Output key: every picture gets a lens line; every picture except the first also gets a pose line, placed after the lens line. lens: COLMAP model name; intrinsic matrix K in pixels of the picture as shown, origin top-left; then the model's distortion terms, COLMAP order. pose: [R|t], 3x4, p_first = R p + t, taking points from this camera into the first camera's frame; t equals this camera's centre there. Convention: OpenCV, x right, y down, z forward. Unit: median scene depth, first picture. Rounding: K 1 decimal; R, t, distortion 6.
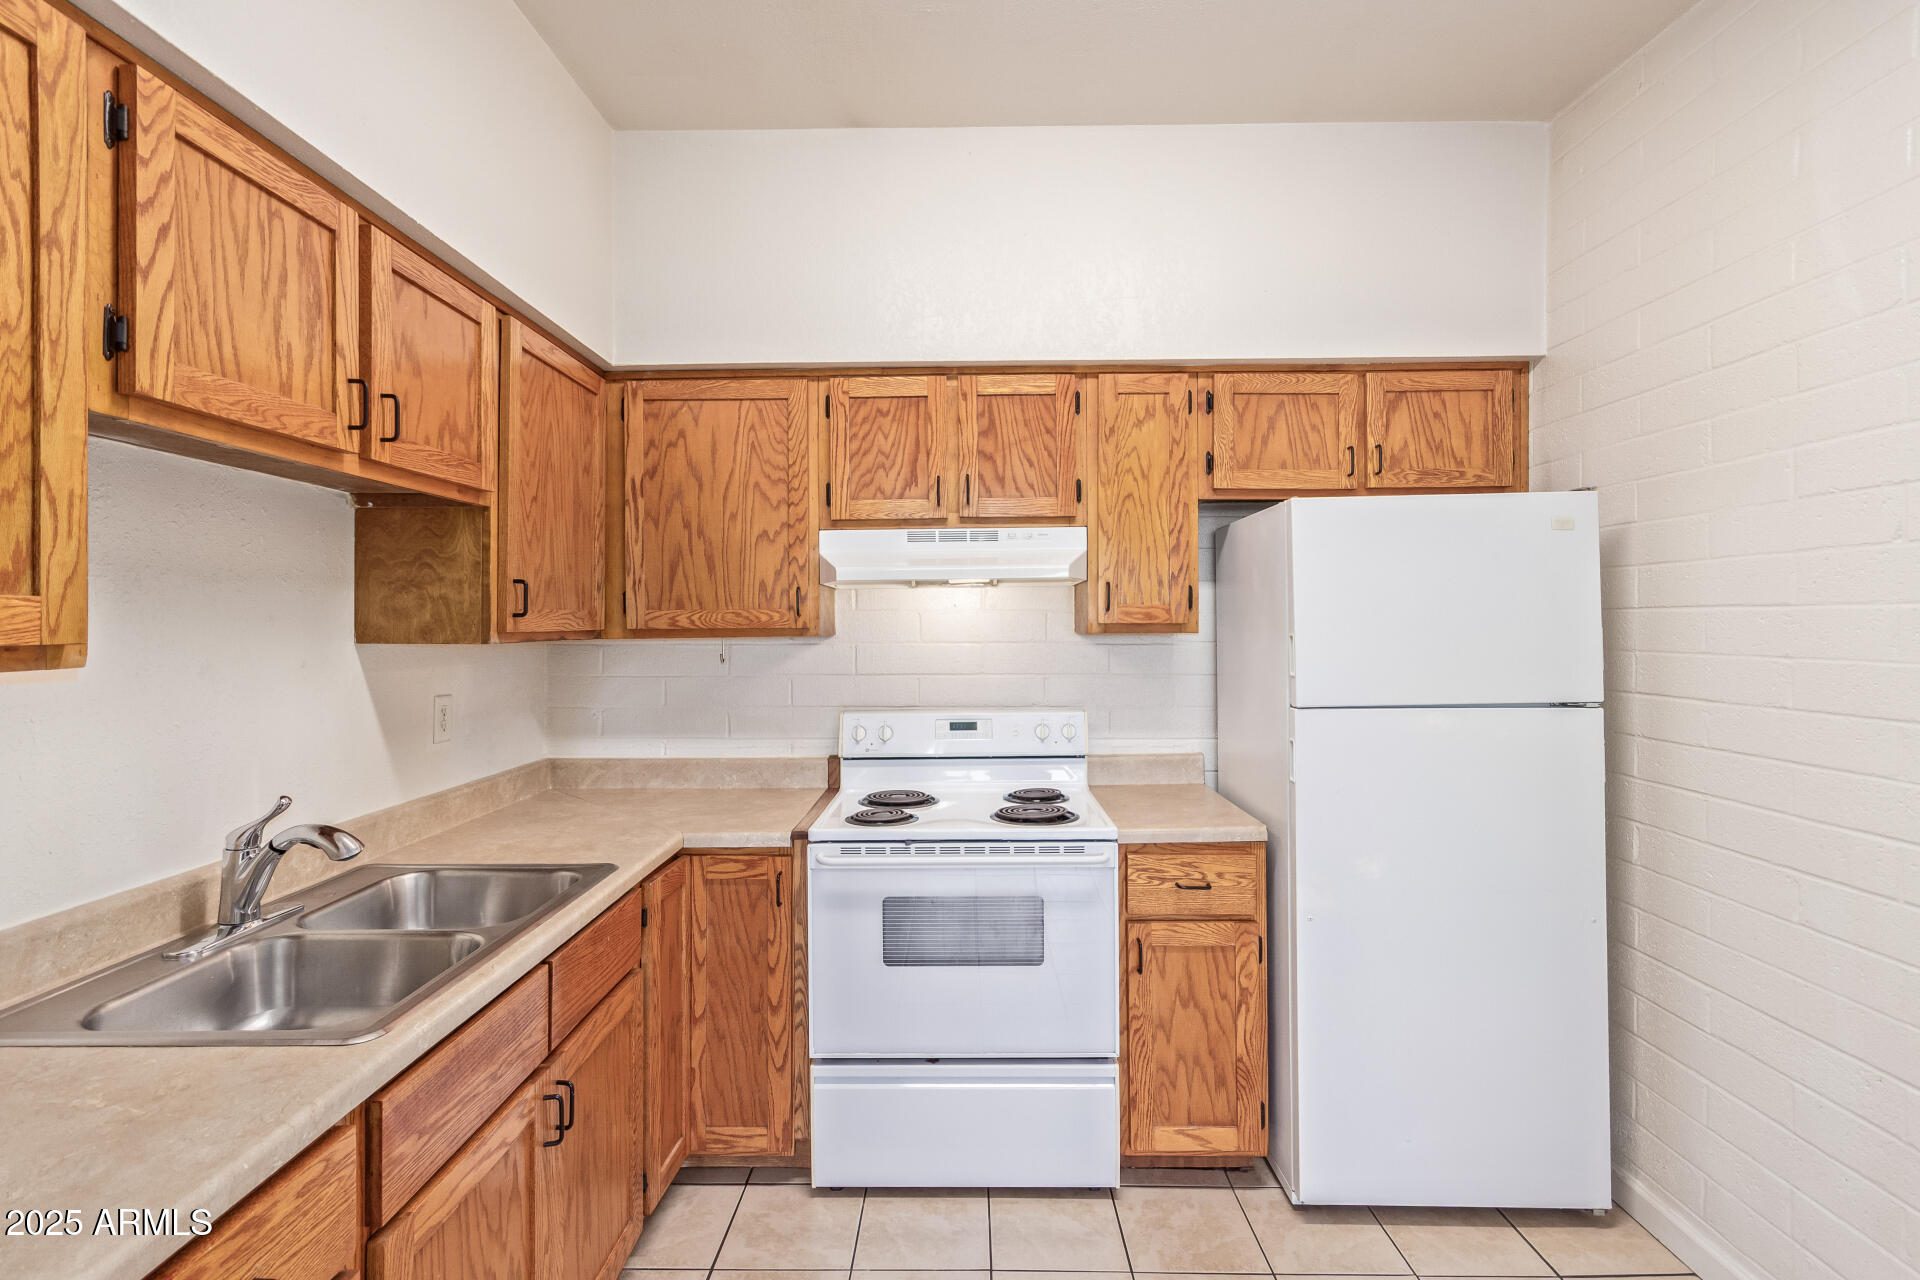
lens RADIAL K [[908.1, 0, 957.1], [0, 908.1, 623.0], [0, 0, 1]] dist [-0.000431, 0.001295]
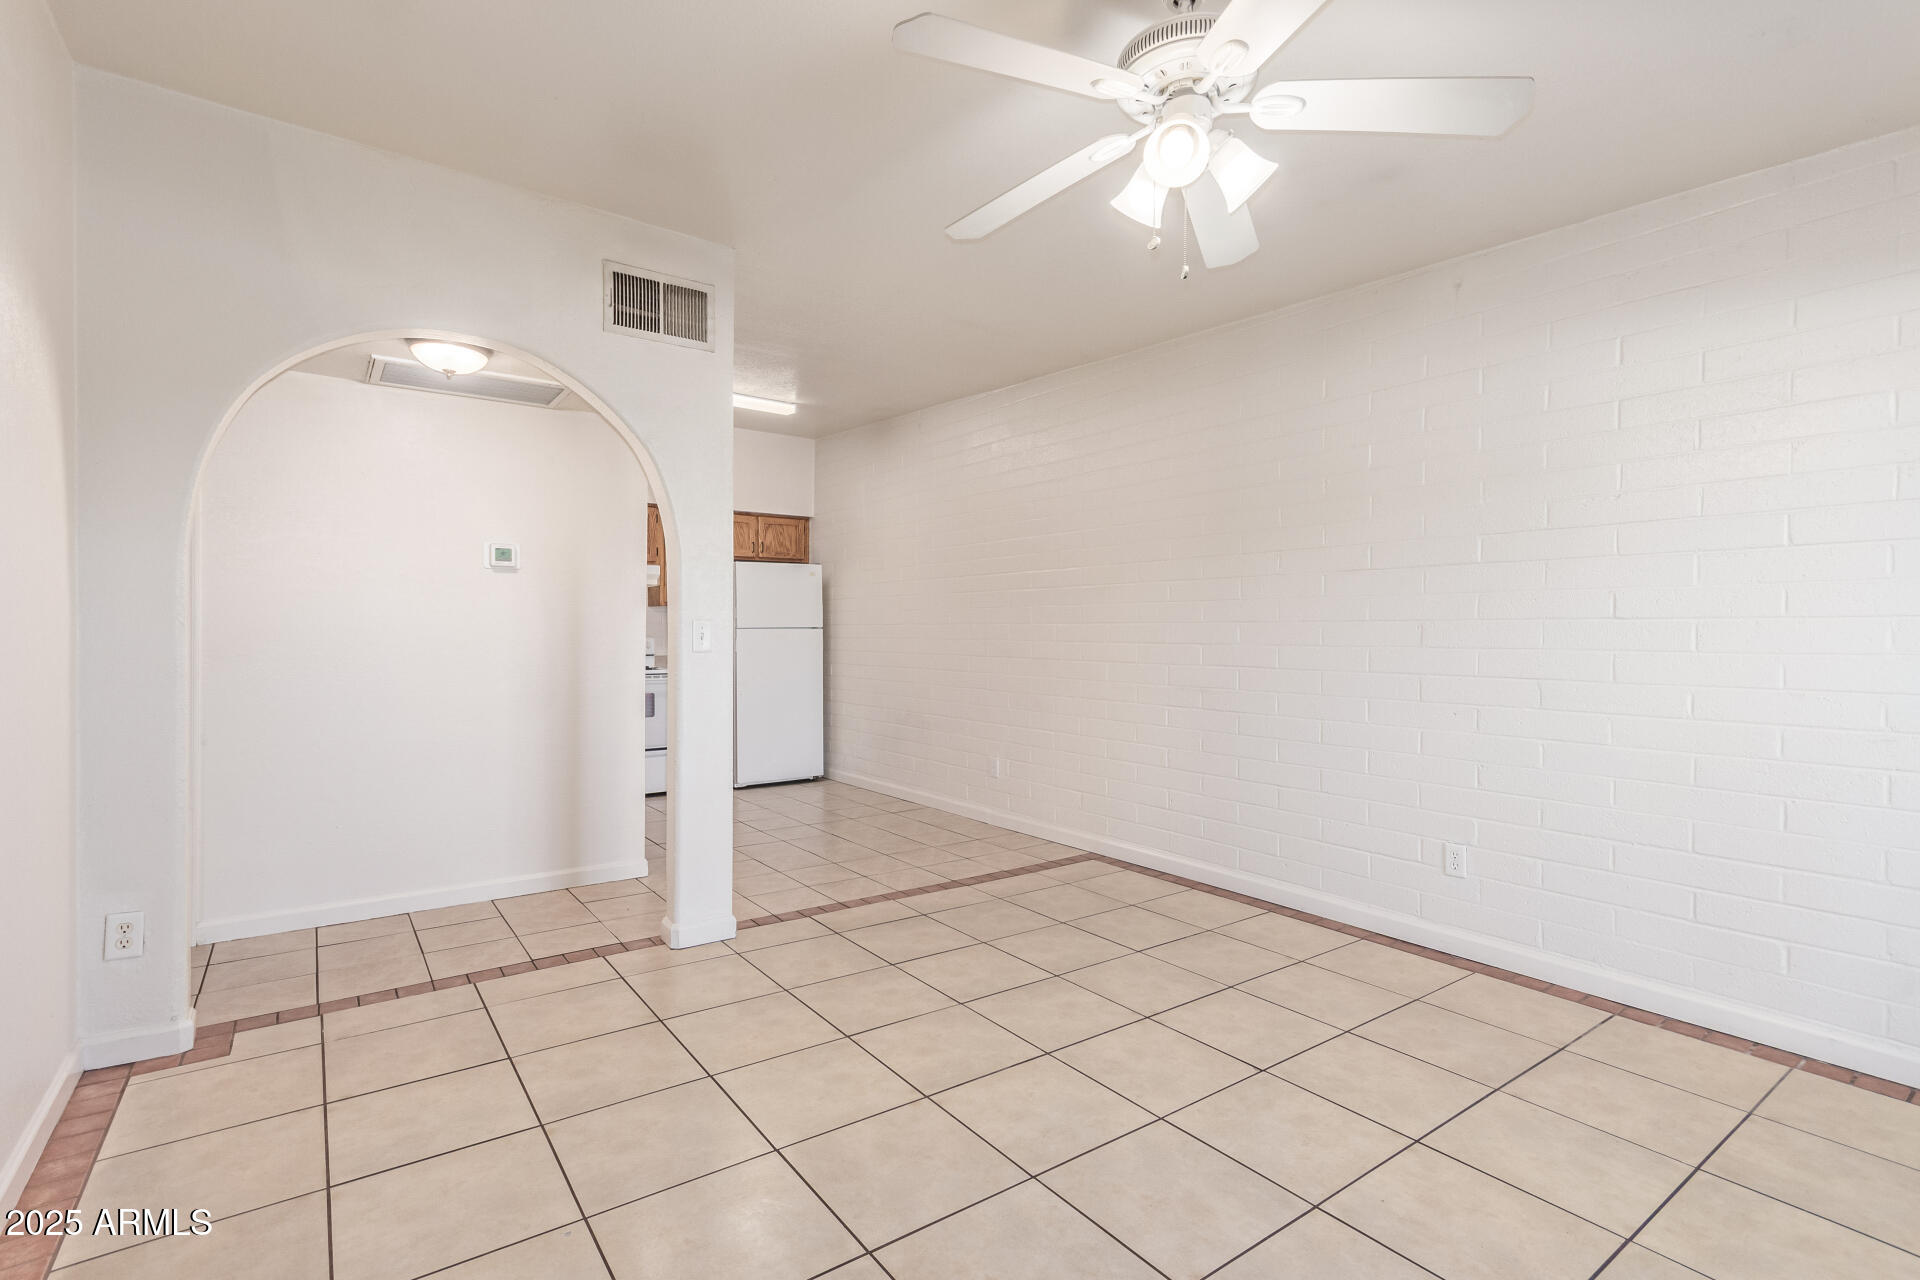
lens RADIAL K [[884.8, 0, 960.0], [0, 884.8, 640.0], [0, 0, 1]] dist [0.000715, 0.000694]
pose [[0.799464, 0.003871, 0.600701, -0.812686], [-0.009558, 0.999935, 0.006276, 0.103071], [-0.600637, -0.010759, 0.799449, -1.834430]]
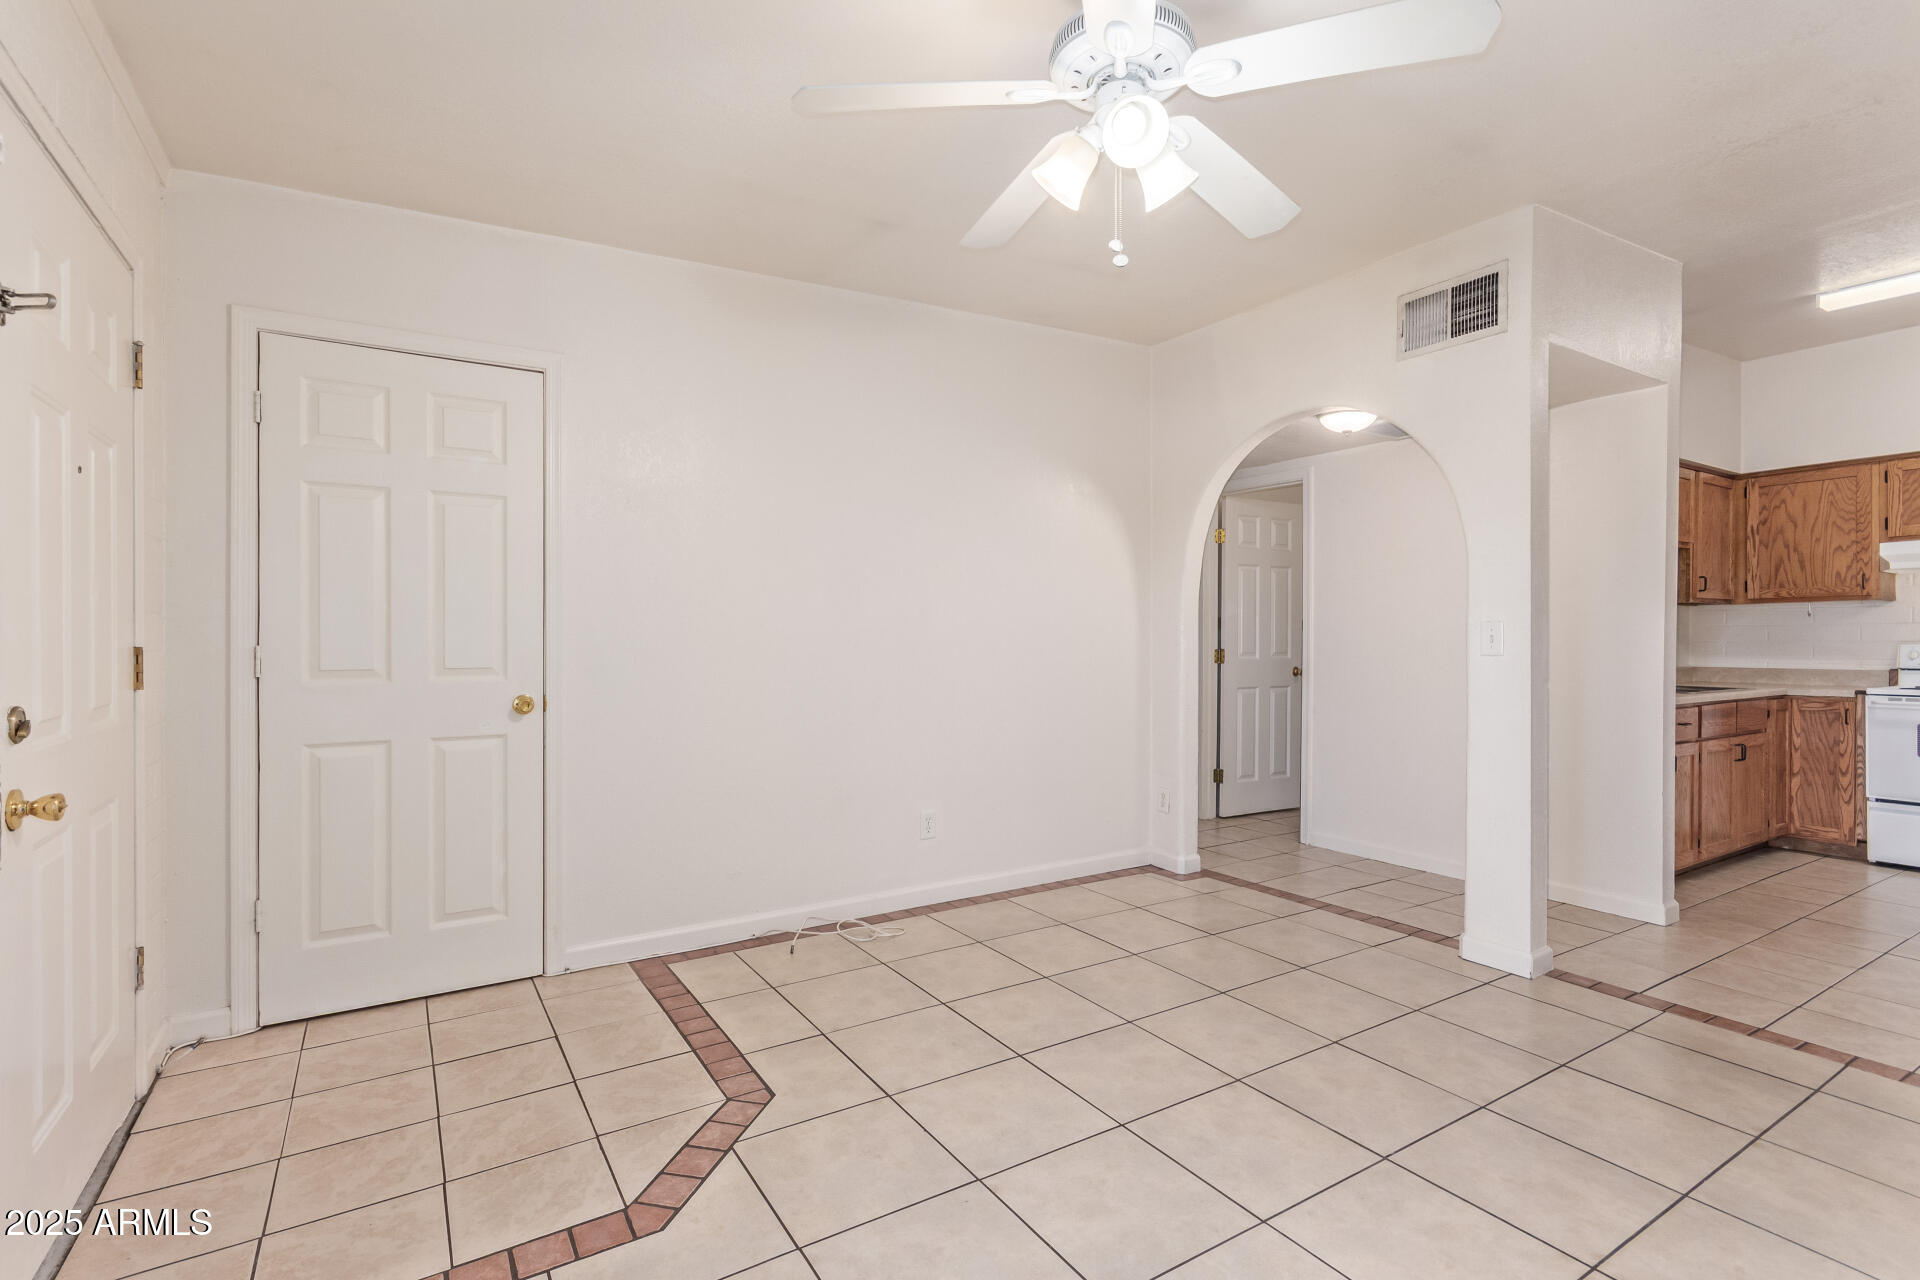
lens RADIAL K [[895.9, 0, 955.2], [0, 895.9, 640.6], [0, 0, 1]] dist [0.001376, 0.001076]
pose [[0.540143, 0.004177, -0.841563, 0.438278], [-0.001126, 0.999990, 0.004241, 0.108708], [0.841573, -0.001343, 0.540142, -1.861848]]
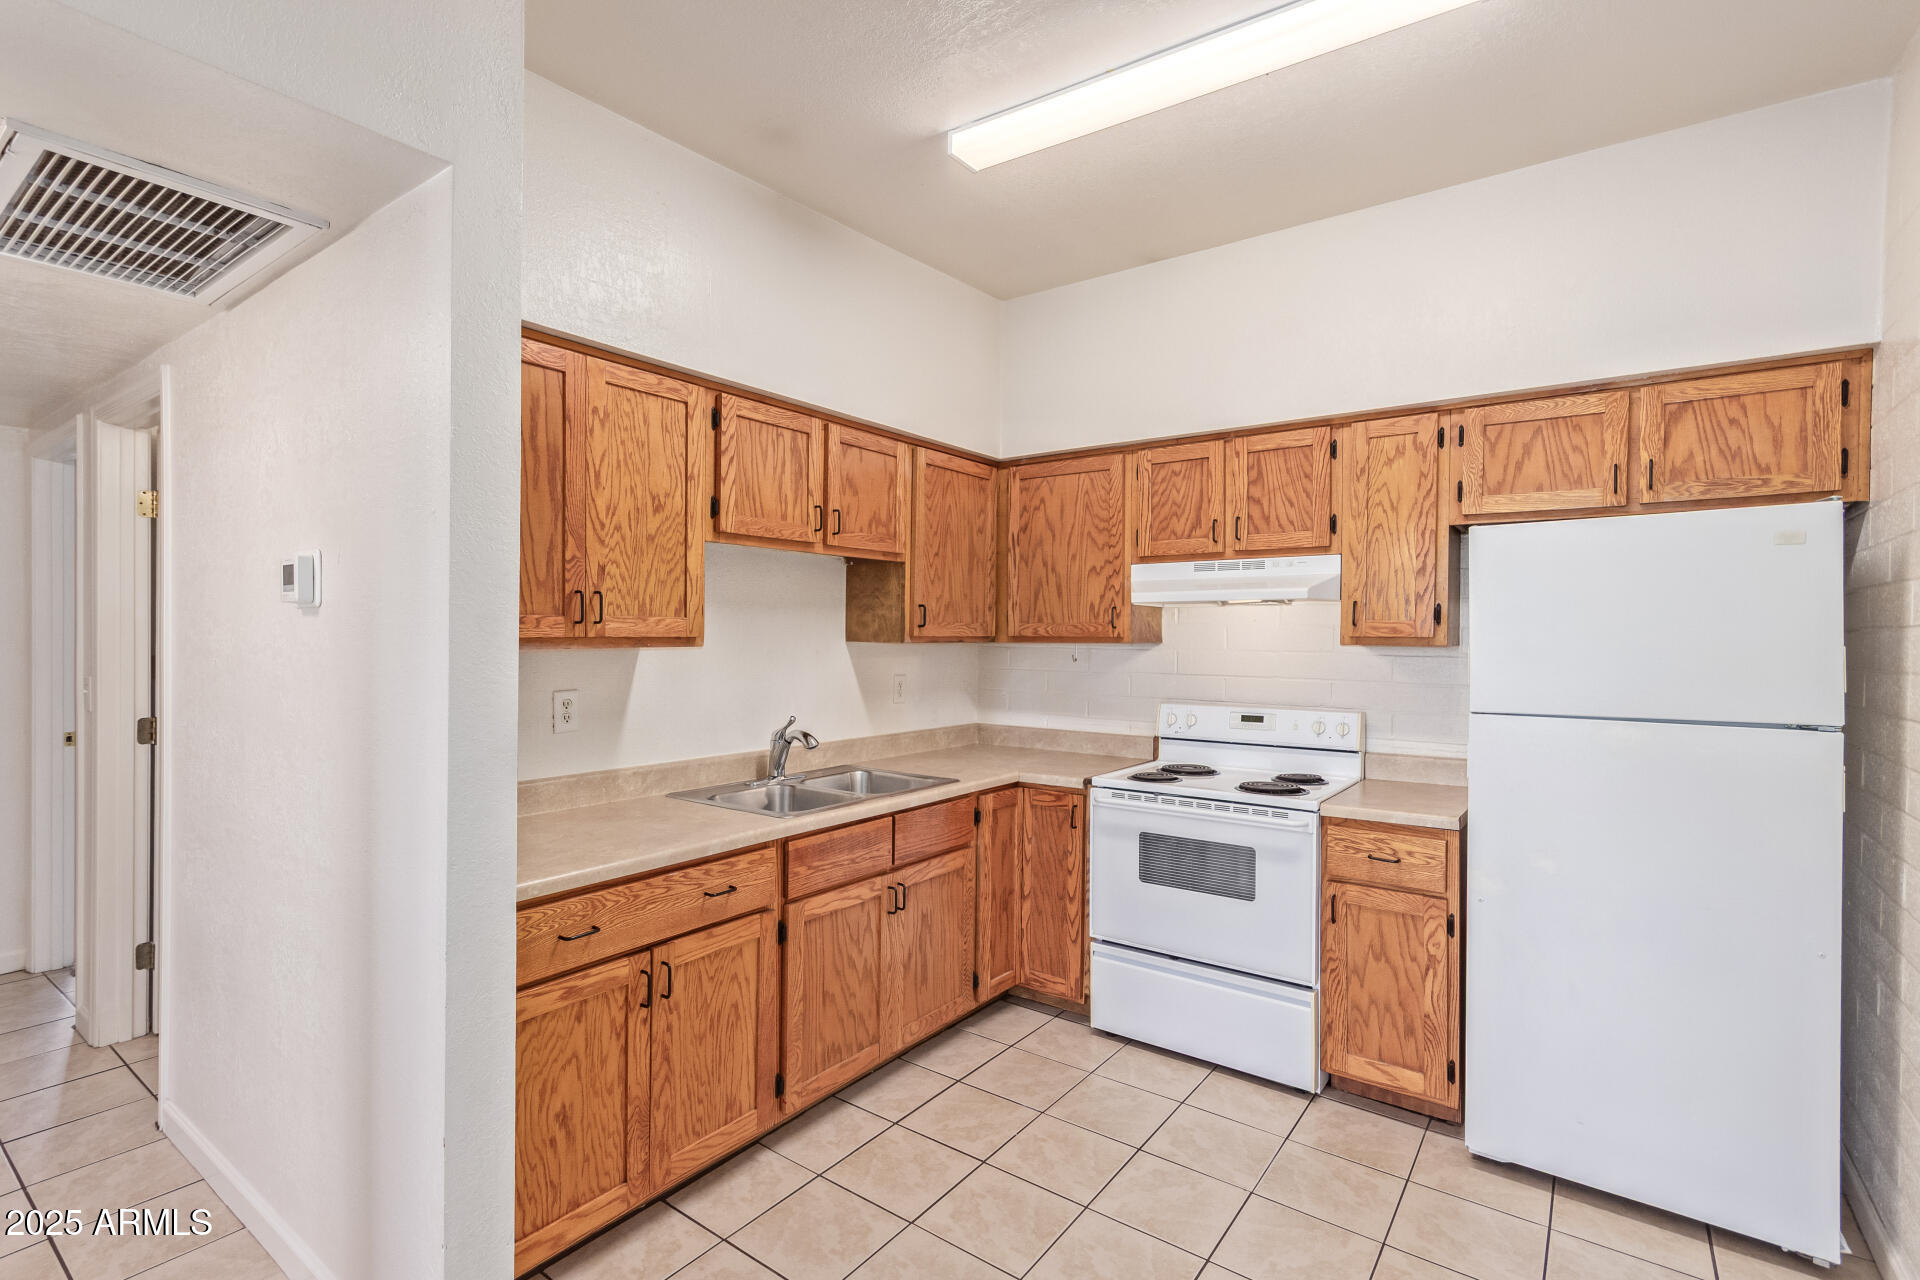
lens RADIAL K [[895.9, 0, 955.2], [0, 895.9, 640.6], [0, 0, 1]] dist [0.001376, 0.001076]
pose [[0.813601, 0.015774, -0.581209, 0.470958], [-0.011758, 0.999874, 0.010677, -0.000436], [0.581305, -0.001853, 0.813684, -0.268588]]
